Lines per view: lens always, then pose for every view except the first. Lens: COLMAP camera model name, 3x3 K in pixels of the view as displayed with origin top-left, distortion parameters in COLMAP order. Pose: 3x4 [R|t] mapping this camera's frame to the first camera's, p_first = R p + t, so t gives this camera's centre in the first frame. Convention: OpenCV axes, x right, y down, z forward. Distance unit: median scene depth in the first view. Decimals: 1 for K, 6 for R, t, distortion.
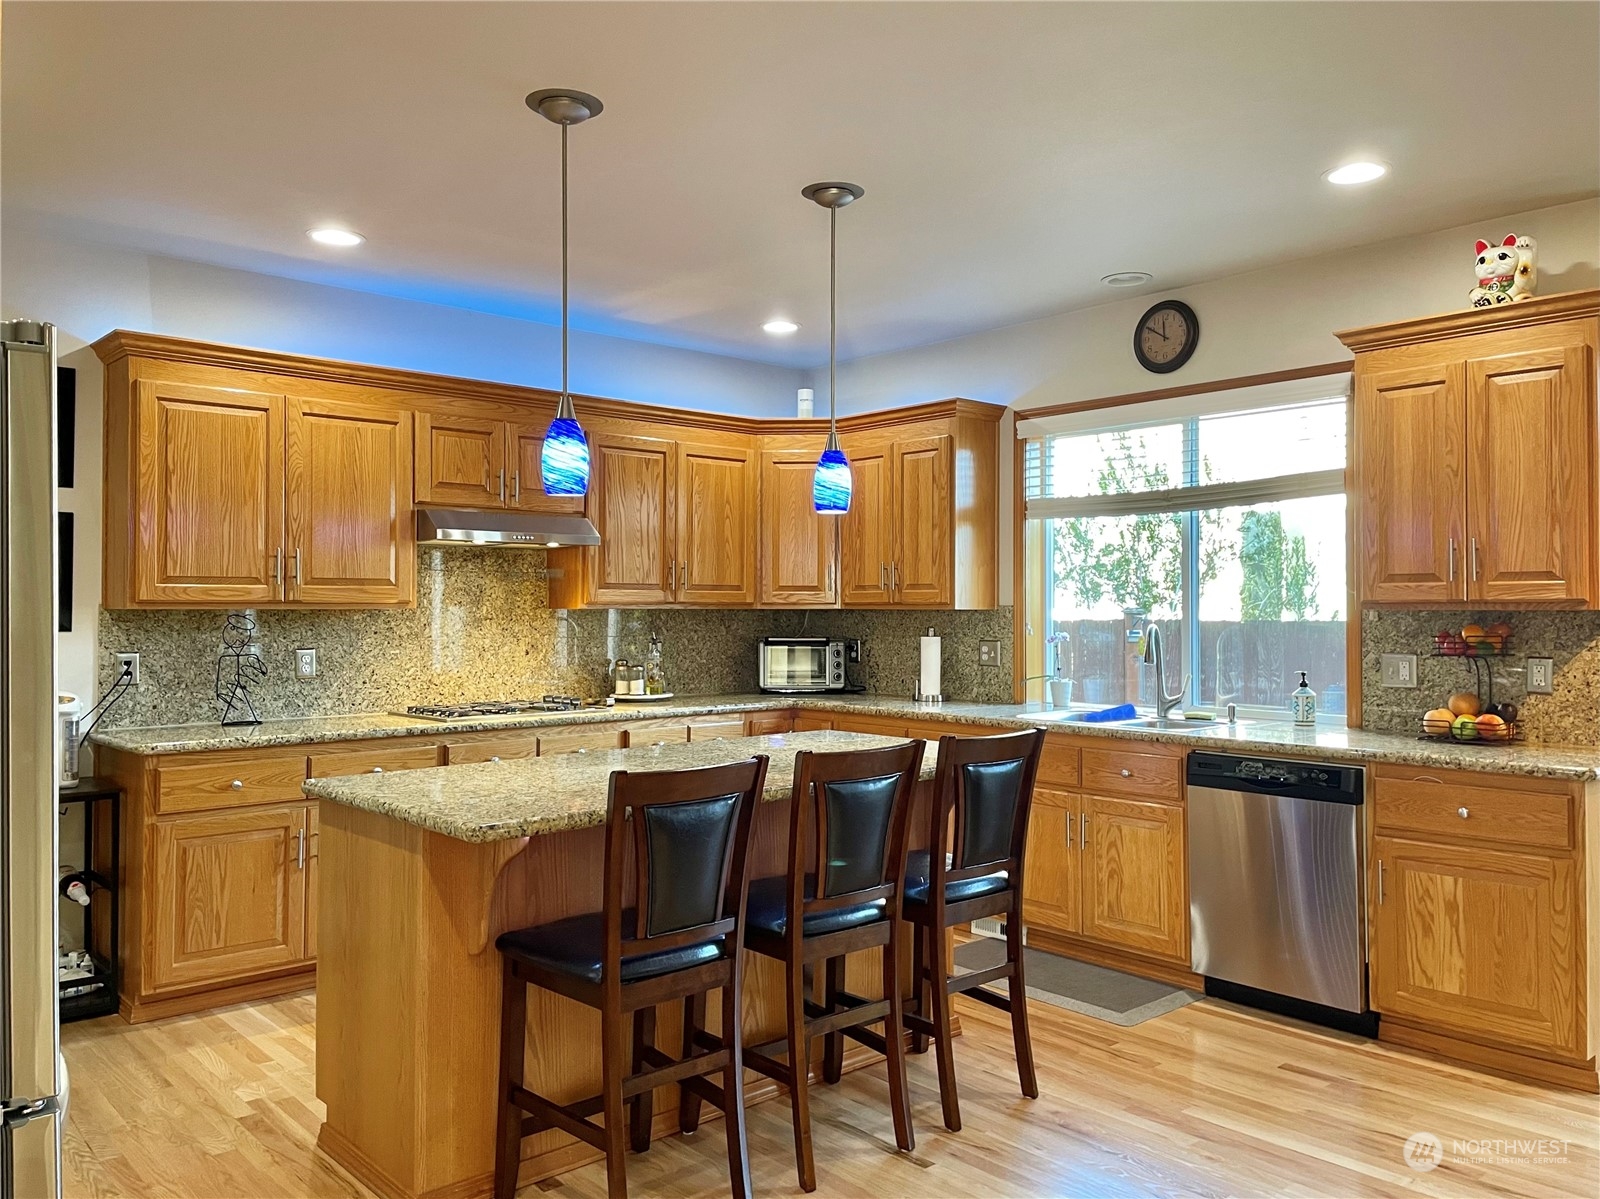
lens RADIAL K [[1235.9, 0, 800.0], [0, 1235.9, 599.5], [0, 0, 1]] dist [0.140105, -0.180250]
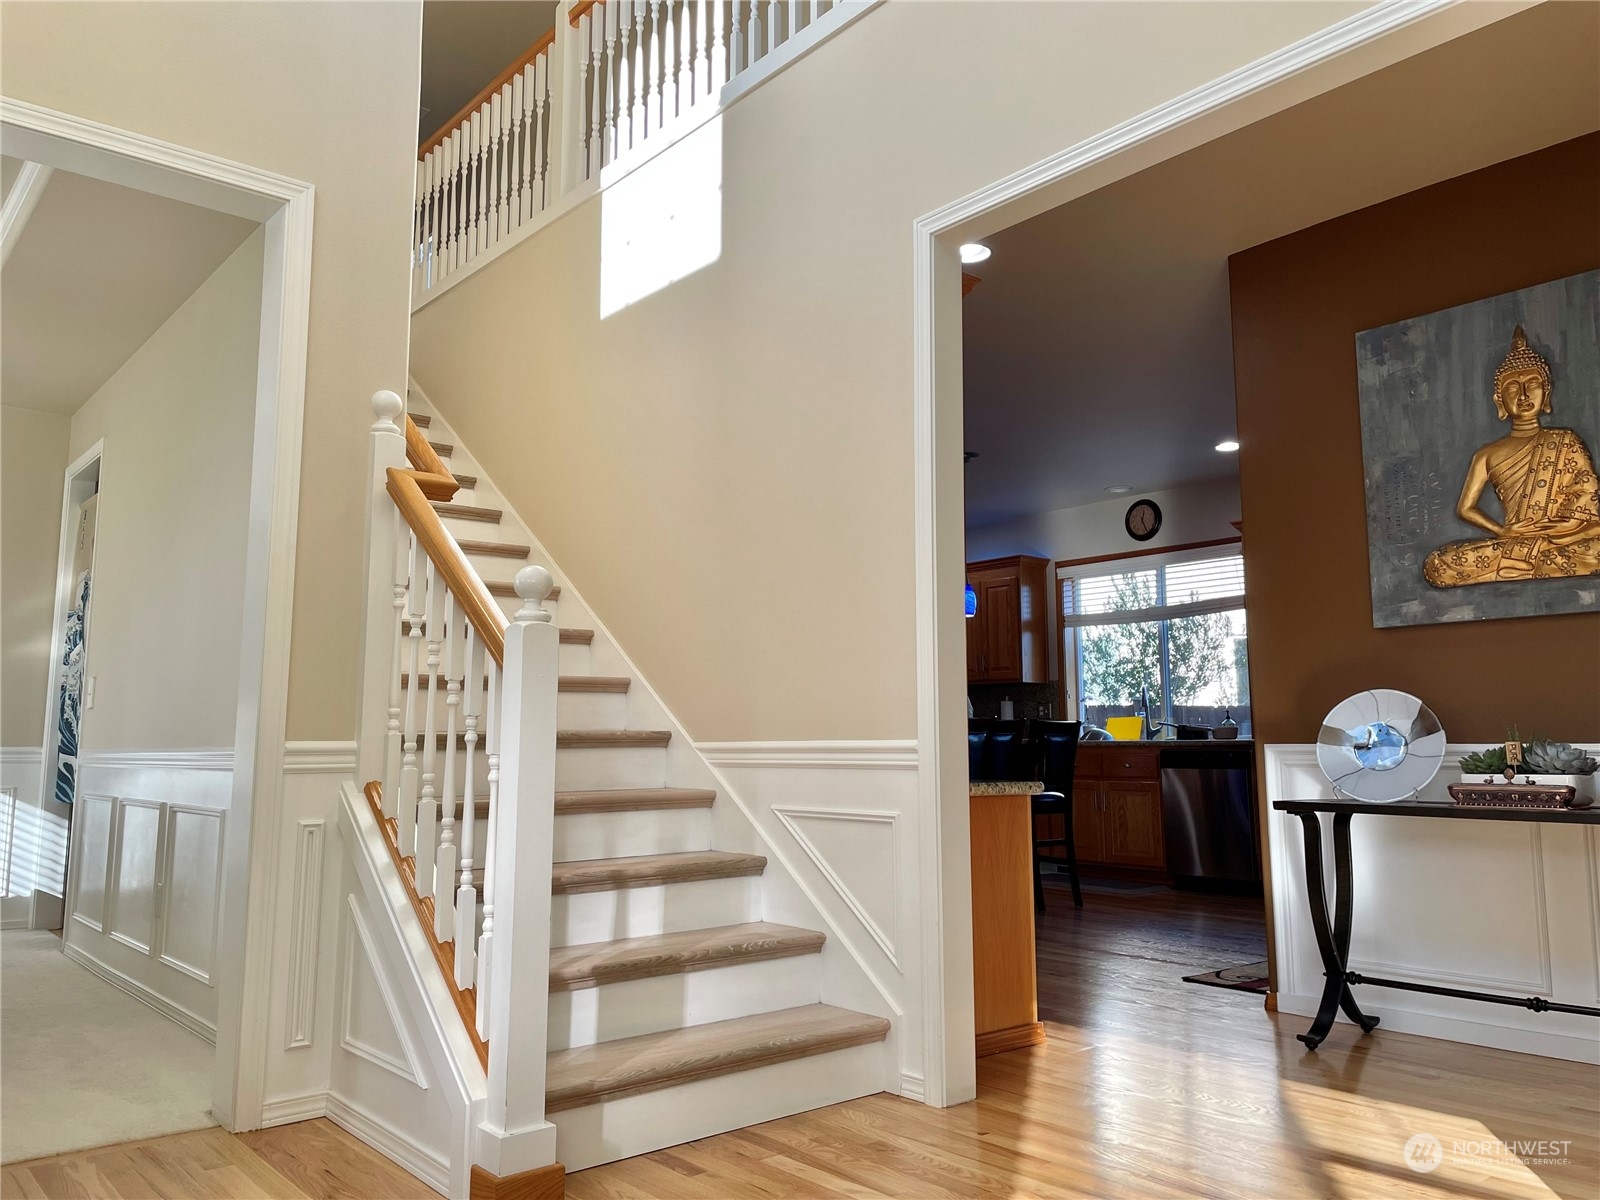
lens RADIAL K [[1235.9, 0, 800.0], [0, 1235.9, 600.0], [0, 0, 1]] dist [0.140105, -0.180250]
pose [[0.999768, -0.004448, -0.021074, -0.134403], [0.001961, 0.993173, -0.116632, 0.091594], [0.021448, 0.116564, 0.992952, -0.649574]]
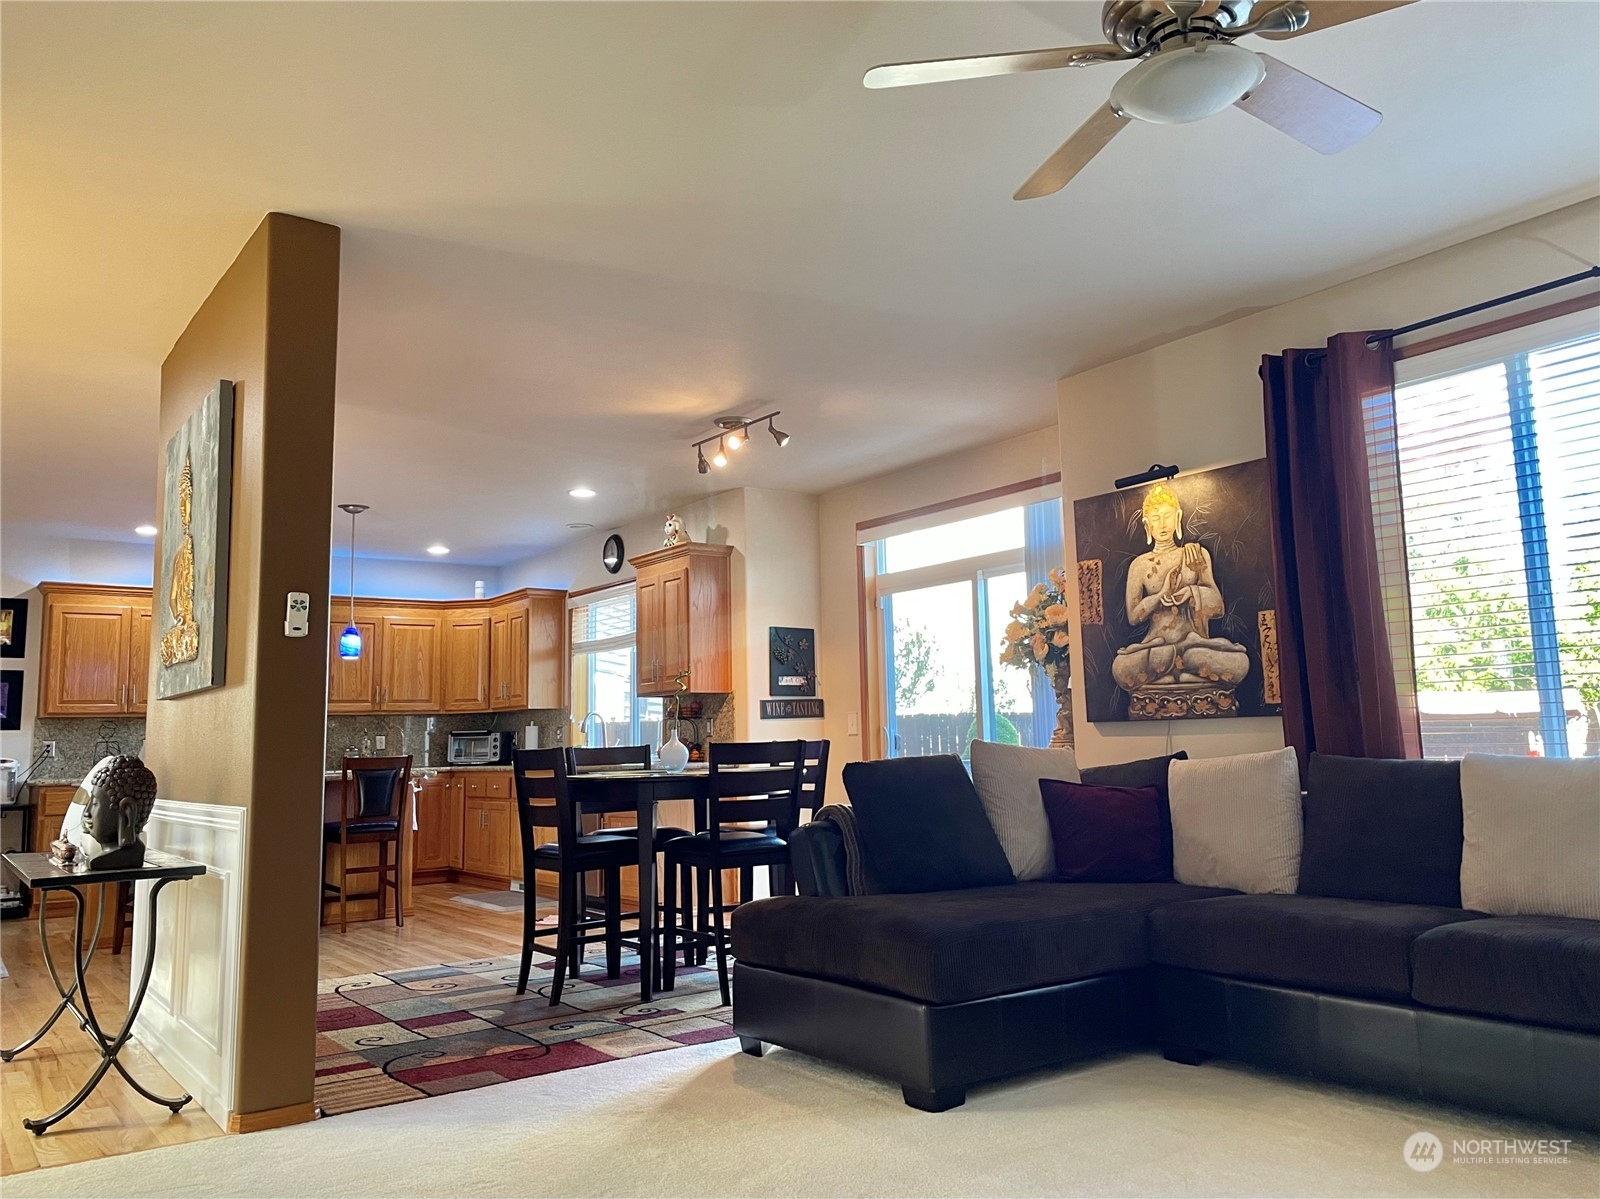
lens RADIAL K [[1235.9, 0, 800.0], [0, 1235.9, 599.5], [0, 0, 1]] dist [0.140105, -0.180250]
pose [[0.994034, -0.036931, -0.102628, 0.702294], [0.025486, 0.993530, -0.110673, 0.060263], [0.106051, 0.107397, 0.988544, -0.709352]]
